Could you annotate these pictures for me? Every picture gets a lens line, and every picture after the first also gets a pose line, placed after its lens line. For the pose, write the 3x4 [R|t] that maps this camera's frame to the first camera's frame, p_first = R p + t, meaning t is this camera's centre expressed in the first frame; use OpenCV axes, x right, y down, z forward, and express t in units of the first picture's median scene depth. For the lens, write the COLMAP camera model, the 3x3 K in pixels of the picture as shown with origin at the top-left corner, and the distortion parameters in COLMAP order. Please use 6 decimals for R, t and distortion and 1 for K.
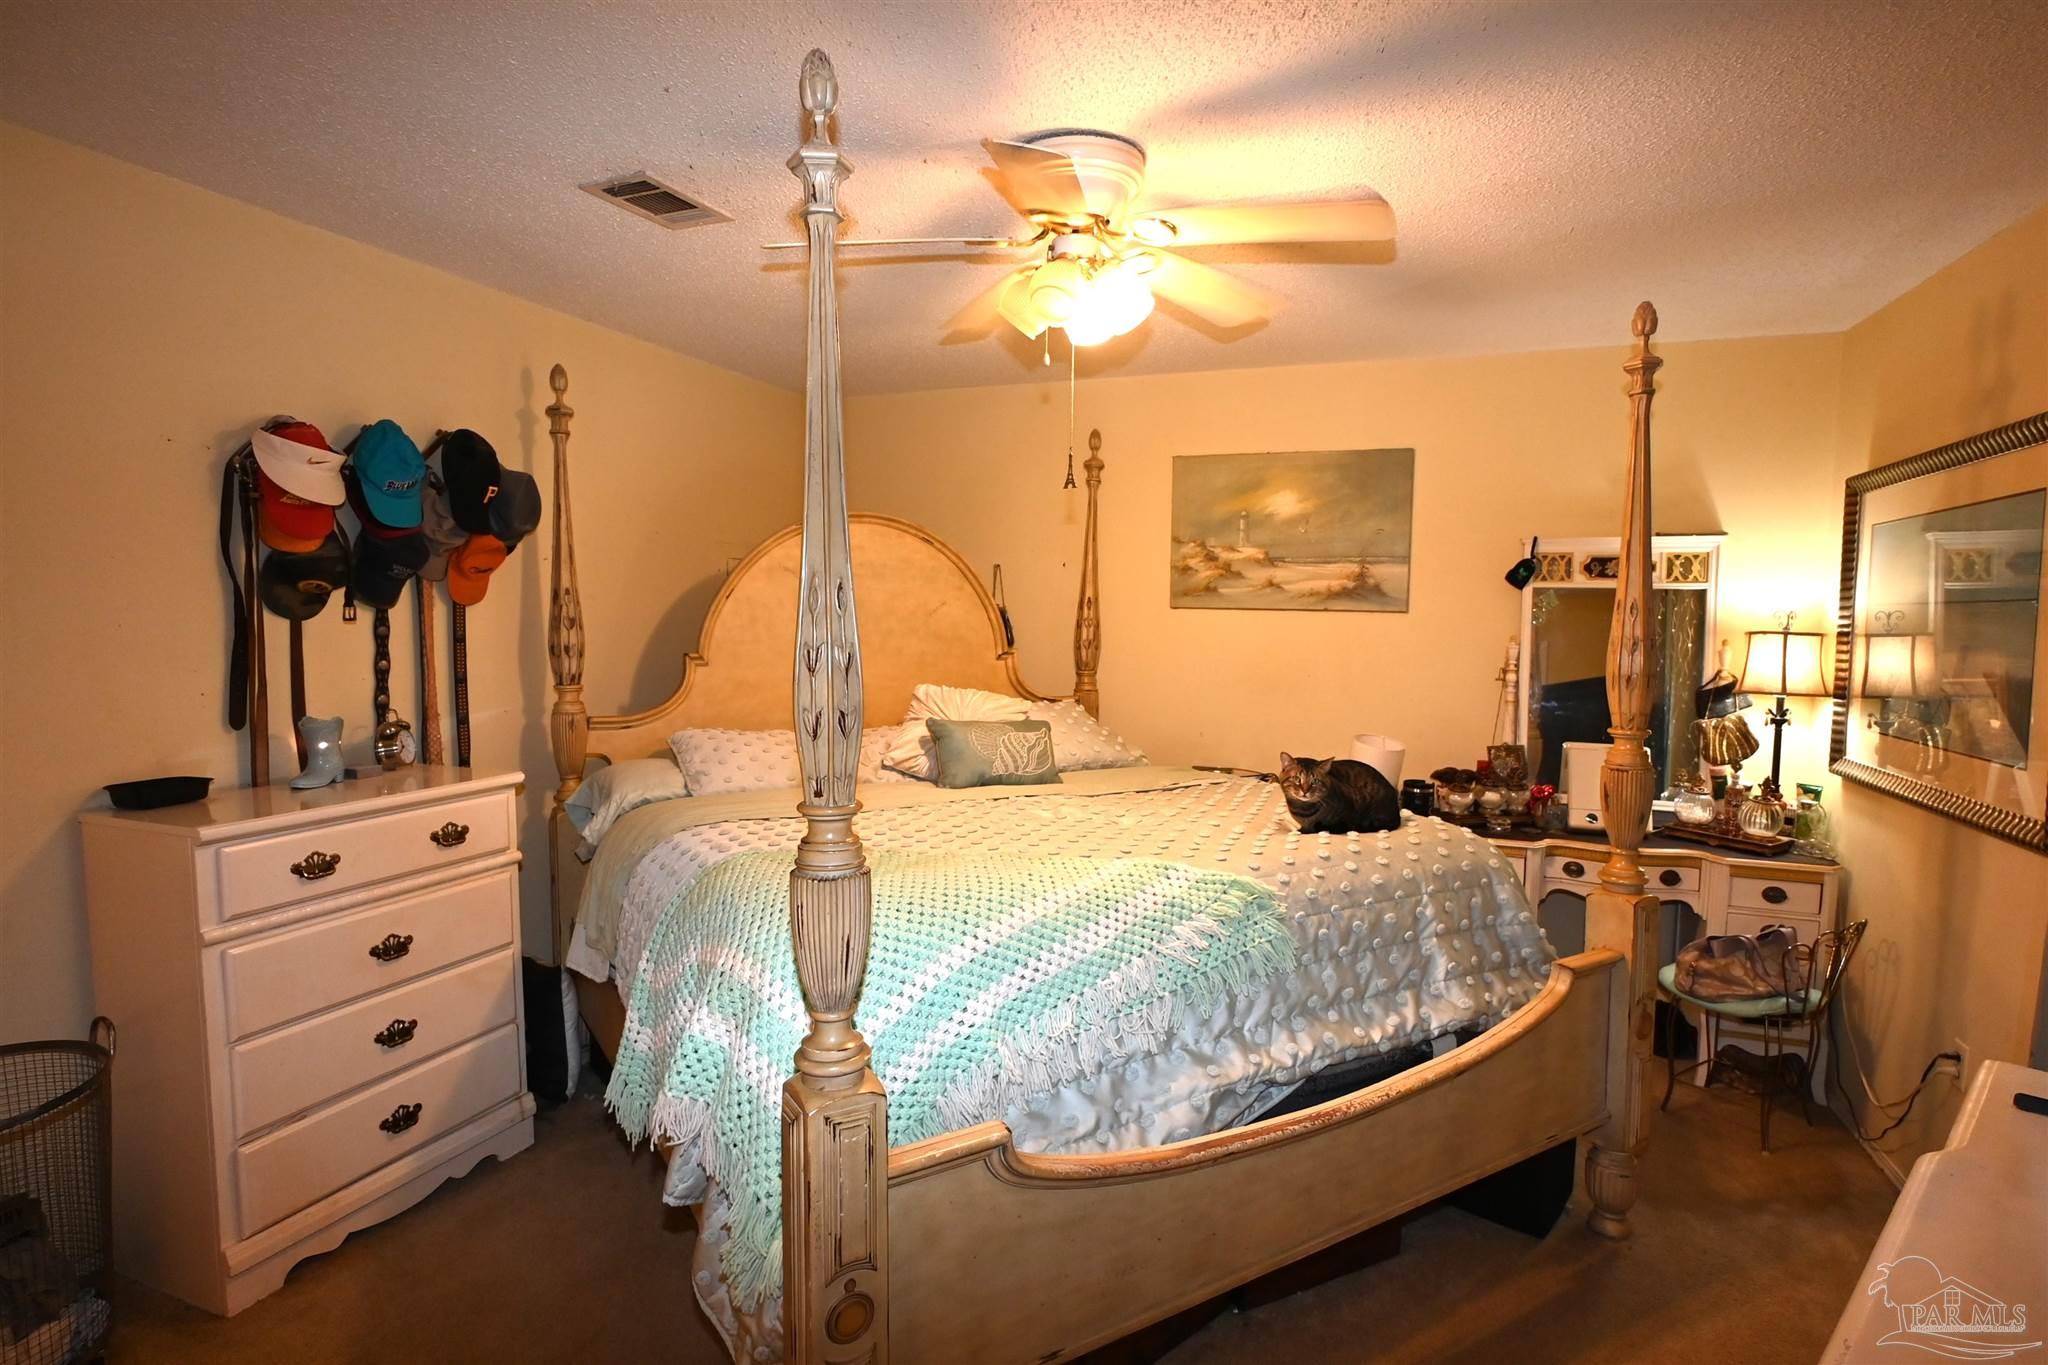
lens RADIAL K [[1017.6, 0, 1026.2], [0, 1017.6, 679.1], [0, 0, 1]] dist [-0.008955, 0.003987]
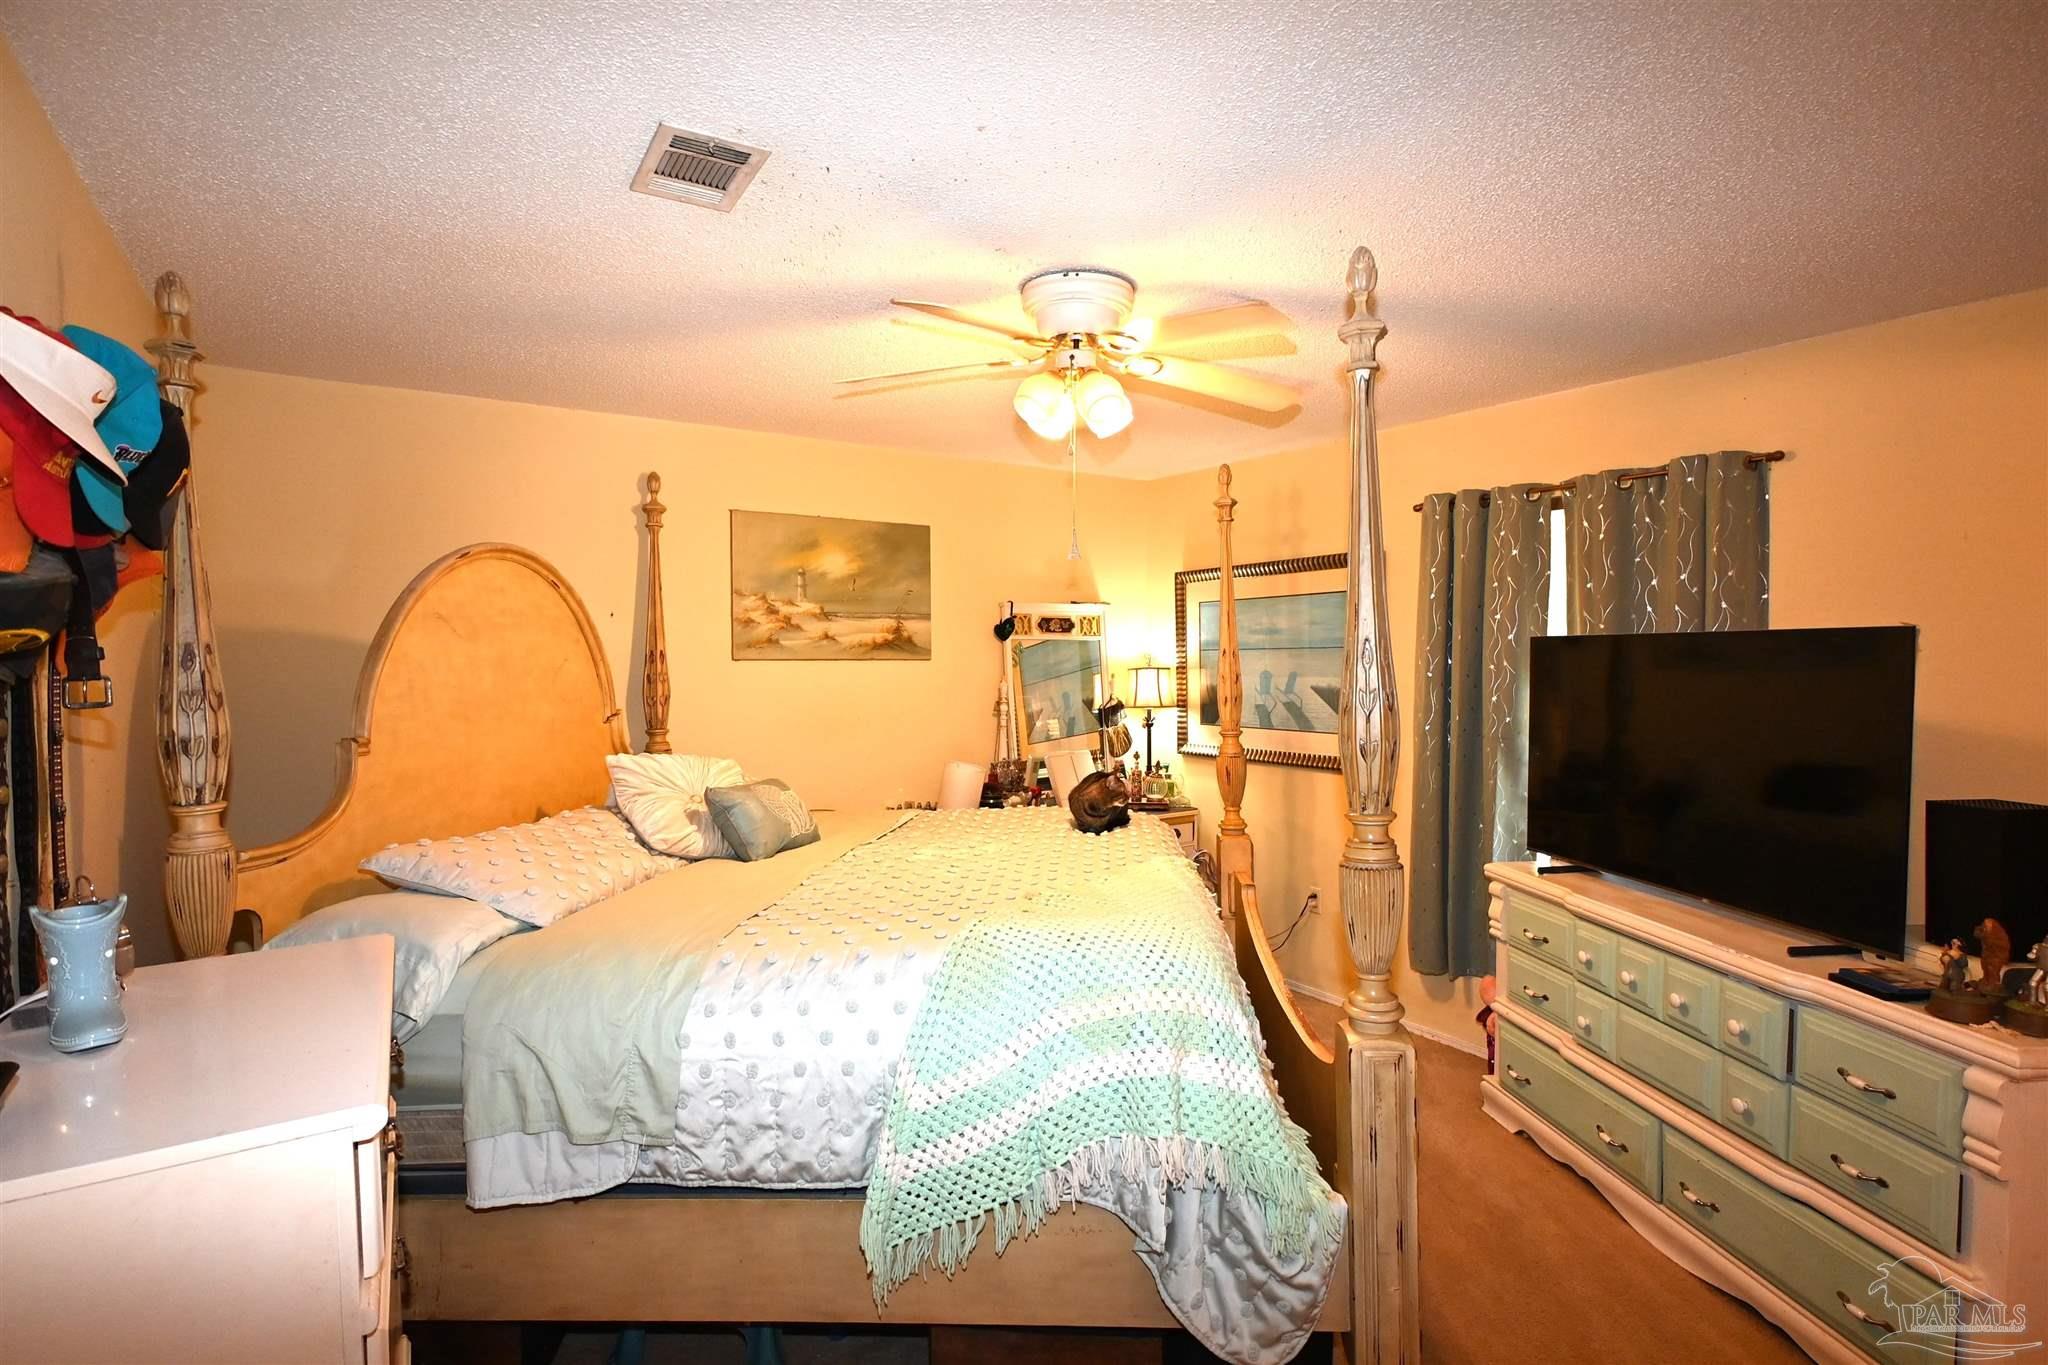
lens RADIAL K [[1017.6, 0, 1025.9], [0, 1017.6, 679.1], [0, 0, 1]] dist [-0.008955, 0.003987]
pose [[0.568274, -0.033316, 0.822165, -0.553247], [0.072199, 0.997345, -0.009488, -0.023189], [-0.819666, 0.064752, 0.569171, 0.217142]]
